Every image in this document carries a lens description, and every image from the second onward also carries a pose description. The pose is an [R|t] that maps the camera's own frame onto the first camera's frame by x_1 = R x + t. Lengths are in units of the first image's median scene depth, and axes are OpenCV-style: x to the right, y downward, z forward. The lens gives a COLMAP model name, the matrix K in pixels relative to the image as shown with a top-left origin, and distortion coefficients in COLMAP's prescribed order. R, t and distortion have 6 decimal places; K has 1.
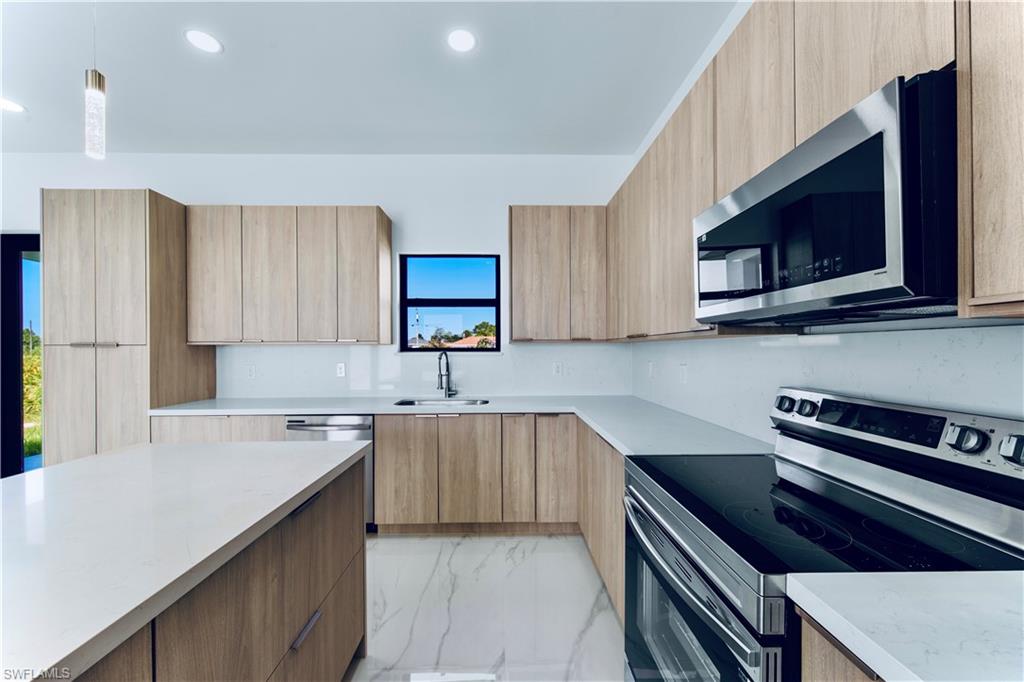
lens RADIAL K [[376.3, 0, 510.6], [0, 376.3, 348.2], [0, 0, 1]] dist [-0.000871, 0.000099]
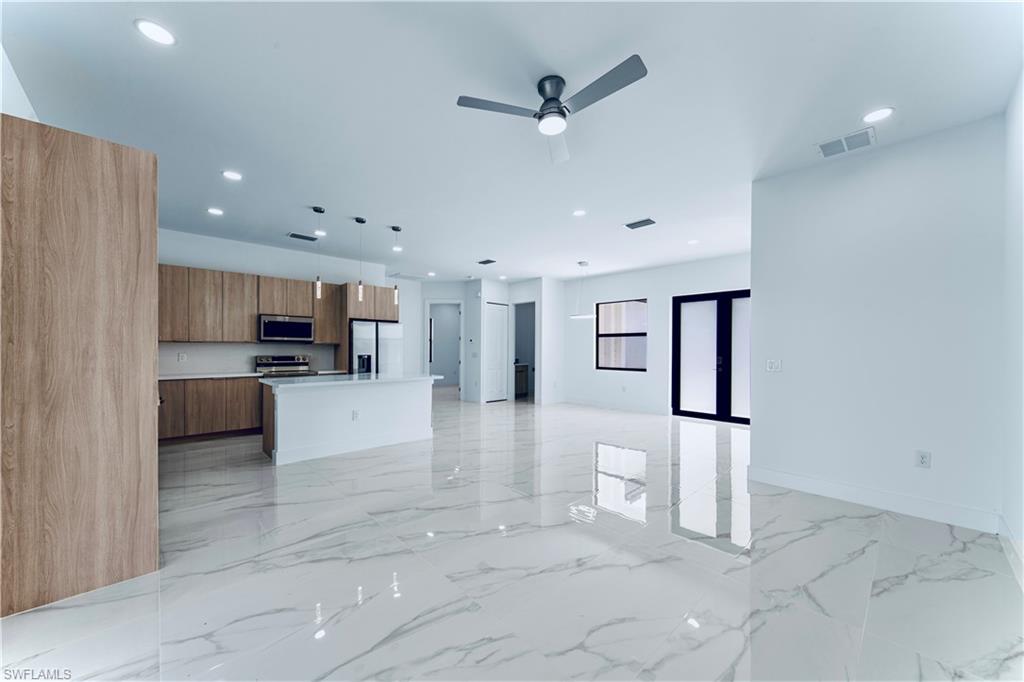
lens RADIAL K [[376.3, 0, 510.3], [0, 376.3, 349.8], [0, 0, 1]] dist [-0.000871, 0.000099]
pose [[-0.672323, -0.000682, 0.740258, -2.436784], [0.000816, 0.999998, 0.001662, 0.021268], [-0.740258, 0.001721, -0.672321, 1.014969]]
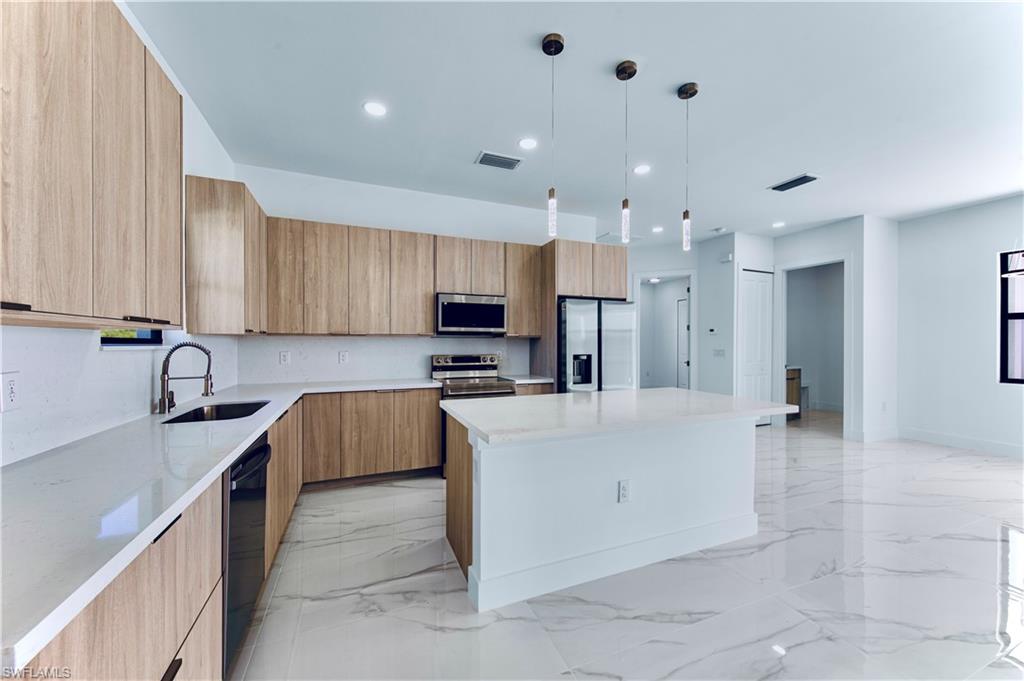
lens RADIAL K [[376.3, 0, 511.3], [0, 376.3, 340.6], [0, 0, 1]] dist [-0.000871, 0.000099]
pose [[-0.357082, 0.008367, 0.934035, -1.305773], [0.004320, 0.999964, -0.007306, 0.013432], [-0.934063, 0.001426, -0.357106, 0.874471]]
